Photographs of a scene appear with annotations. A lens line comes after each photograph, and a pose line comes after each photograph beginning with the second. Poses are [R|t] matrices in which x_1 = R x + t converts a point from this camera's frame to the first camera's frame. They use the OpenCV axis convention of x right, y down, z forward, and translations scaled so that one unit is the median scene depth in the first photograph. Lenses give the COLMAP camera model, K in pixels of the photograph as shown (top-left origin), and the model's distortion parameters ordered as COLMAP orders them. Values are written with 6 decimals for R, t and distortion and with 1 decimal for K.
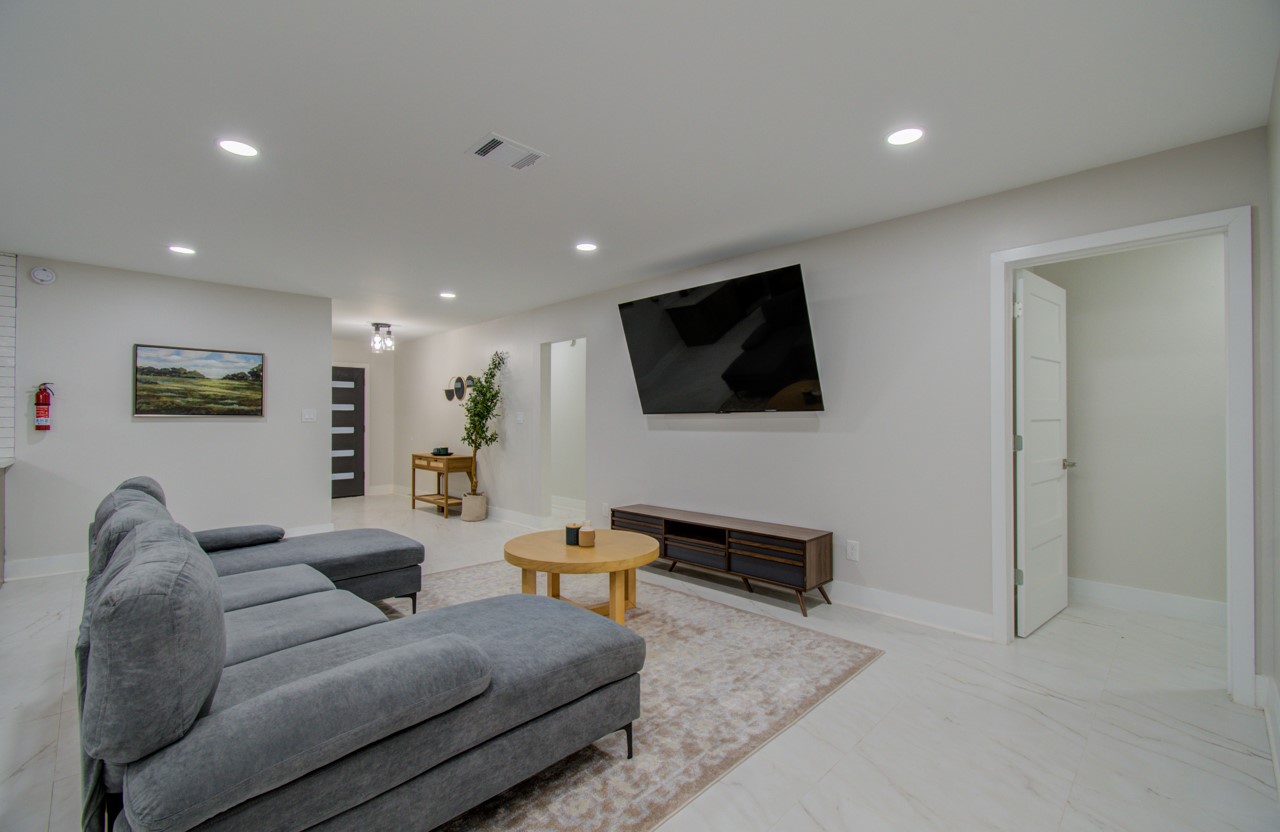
lens RADIAL K [[534.3, 0, 629.8], [0, 534.3, 419.5], [0, 0, 1]] dist [0.004849, 0.000648]
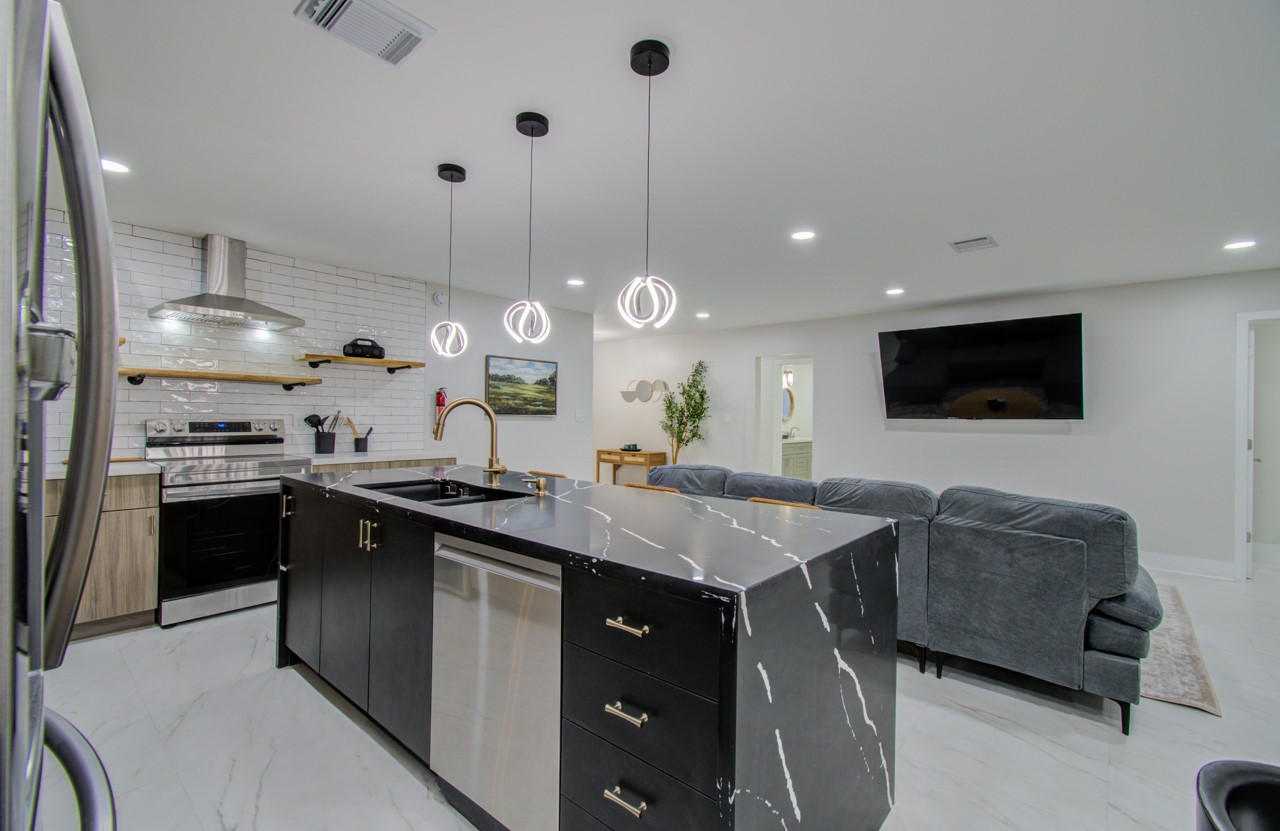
lens RADIAL K [[534.3, 0, 653.4], [0, 534.3, 415.9], [0, 0, 1]] dist [0.004849, 0.000648]
pose [[0.996773, 0.012443, 0.079299, -0.600886], [-0.012277, 0.999921, -0.002573, -0.006089], [-0.079325, 0.001591, 0.996848, -0.193739]]
